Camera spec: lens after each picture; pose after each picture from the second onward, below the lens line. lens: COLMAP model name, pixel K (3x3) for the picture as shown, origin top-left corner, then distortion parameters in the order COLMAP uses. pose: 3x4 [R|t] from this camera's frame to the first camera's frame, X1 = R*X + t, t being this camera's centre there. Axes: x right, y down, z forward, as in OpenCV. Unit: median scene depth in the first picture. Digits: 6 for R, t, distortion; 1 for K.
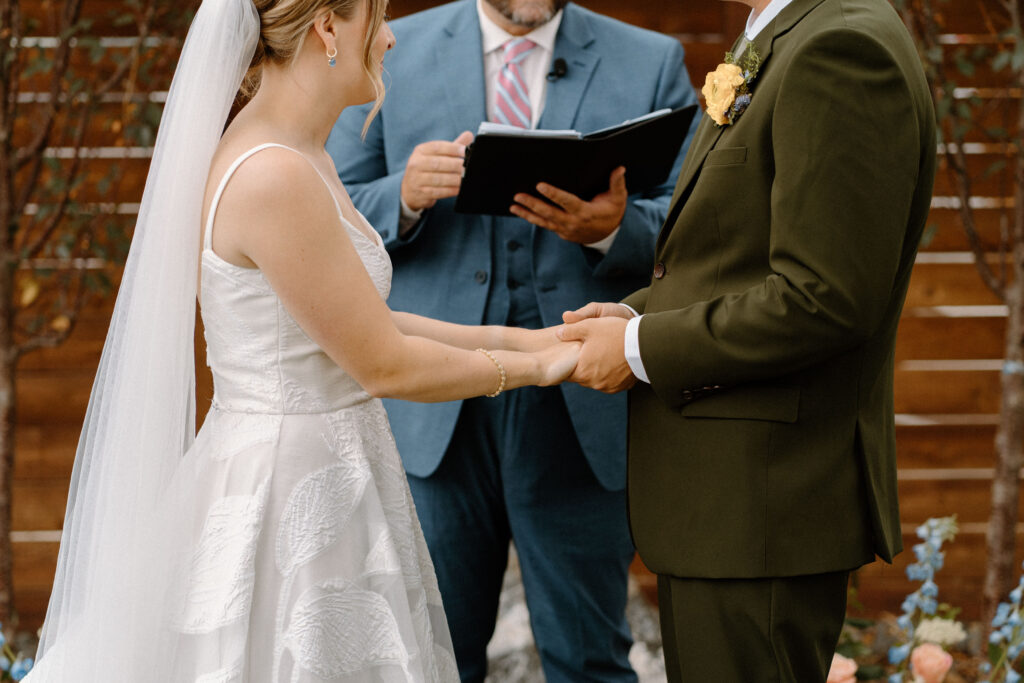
lens RADIAL K [[2789.9, 0, 395.9], [0, 2789.9, 343.6], [0, 0, 1]] dist [0.106427, -1.007656]
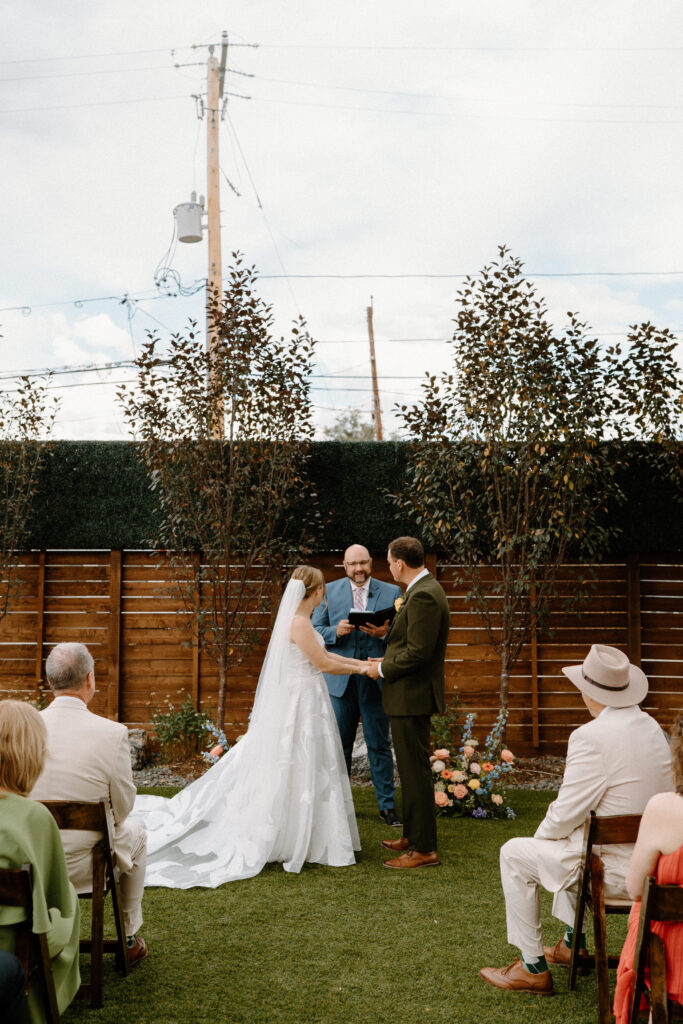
lens RADIAL K [[1105.5, 0, 284.0], [0, 1105.5, 475.1], [0, 0, 1]] dist [-0.006805, -0.008548]
pose [[0.997193, -0.004303, -0.074749, 0.054500], [-0.010188, 0.981265, -0.192394, 0.037452], [0.074177, 0.192616, 0.978467, -0.533862]]
